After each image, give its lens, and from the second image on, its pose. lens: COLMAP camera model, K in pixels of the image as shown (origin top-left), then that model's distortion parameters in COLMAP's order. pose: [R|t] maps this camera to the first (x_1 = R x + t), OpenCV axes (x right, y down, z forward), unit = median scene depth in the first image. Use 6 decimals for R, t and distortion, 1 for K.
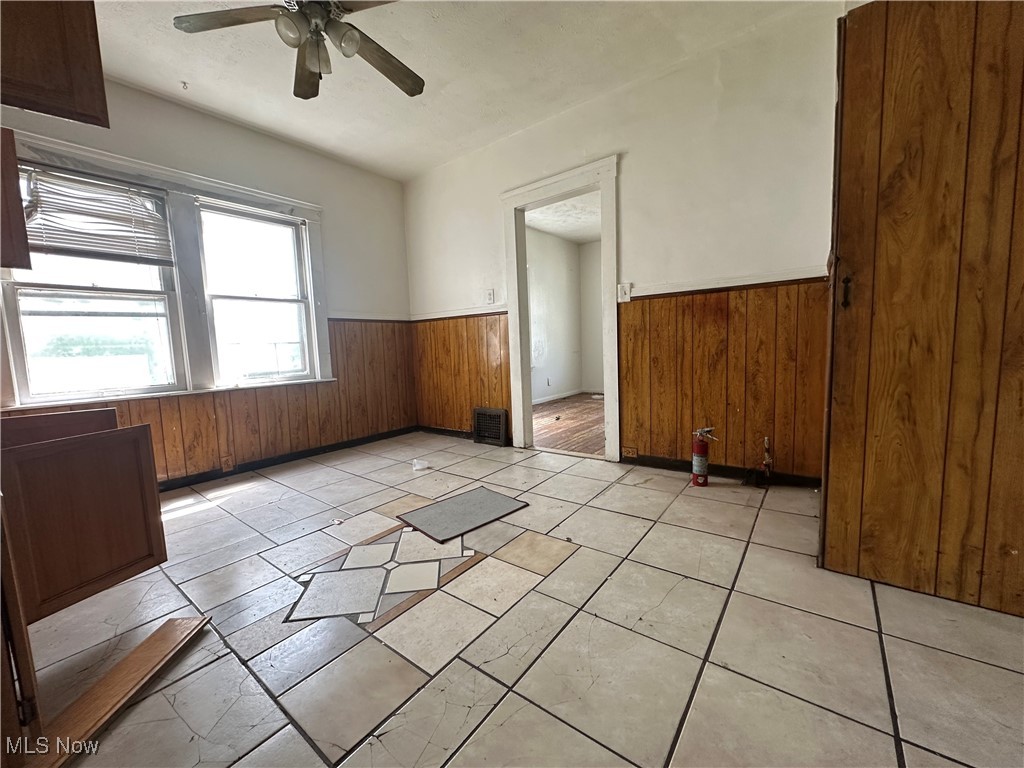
lens RADIAL K [[406.5, 0, 512.0], [0, 406.5, 384.0], [0, 0, 1]] dist [0.001214, -0.000024]
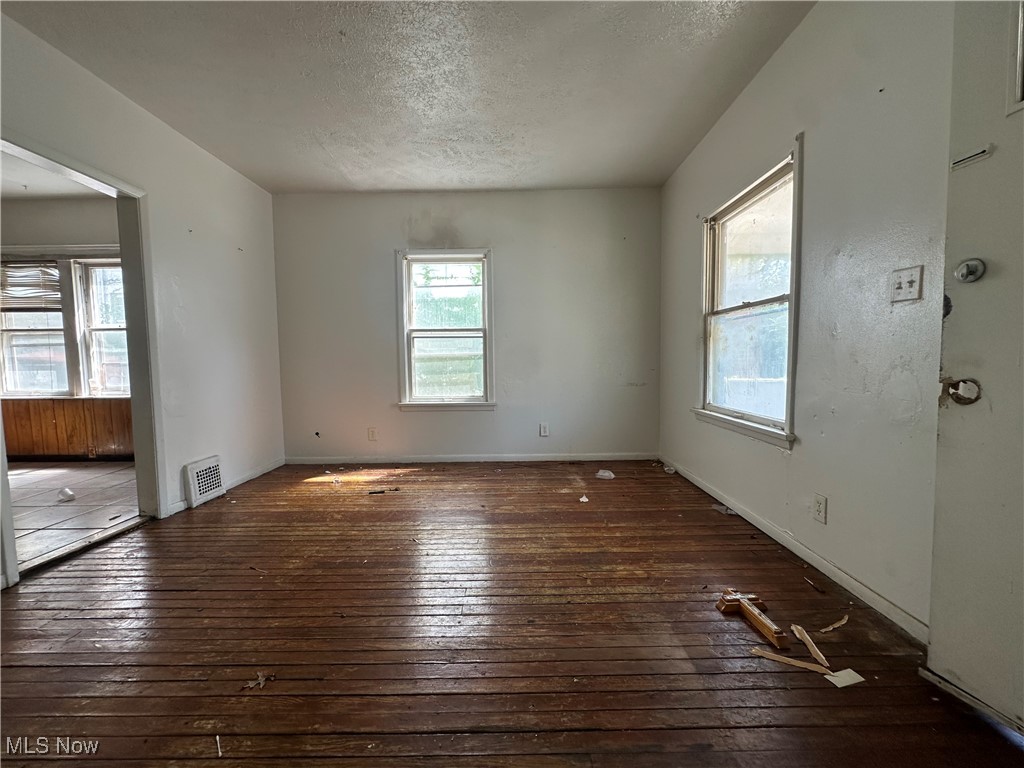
lens RADIAL K [[381.3, 0, 543.6], [0, 381.3, 400.7], [0, 0, 1]] dist [0.001135, 0.000240]
pose [[0.610528, 0.081251, -0.787816, 1.429035], [-0.093416, 0.995168, 0.030241, -0.183790], [0.786466, 0.055132, 0.615168, 1.631800]]
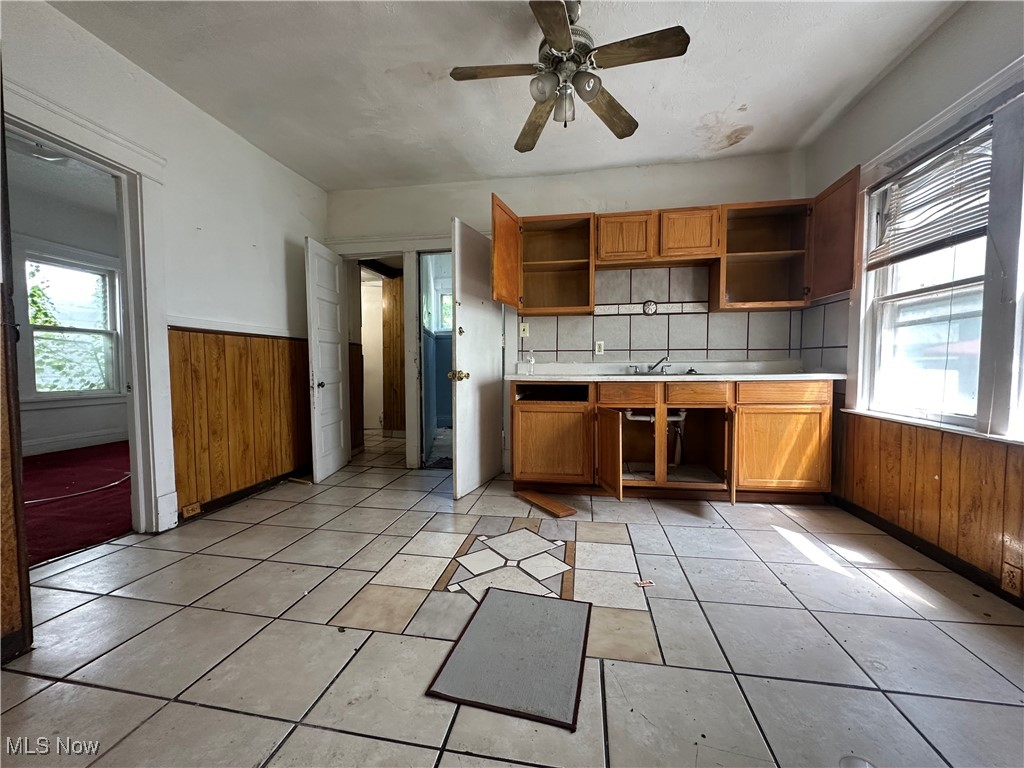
lens RADIAL K [[406.5, 0, 512.0], [0, 406.5, 384.0], [0, 0, 1]] dist [0.001214, -0.000024]
pose [[-0.884356, 0.062367, -0.462629, 0.136597], [-0.012606, 0.987483, 0.157220, -0.157961], [0.466644, 0.144870, -0.872500, 1.317786]]
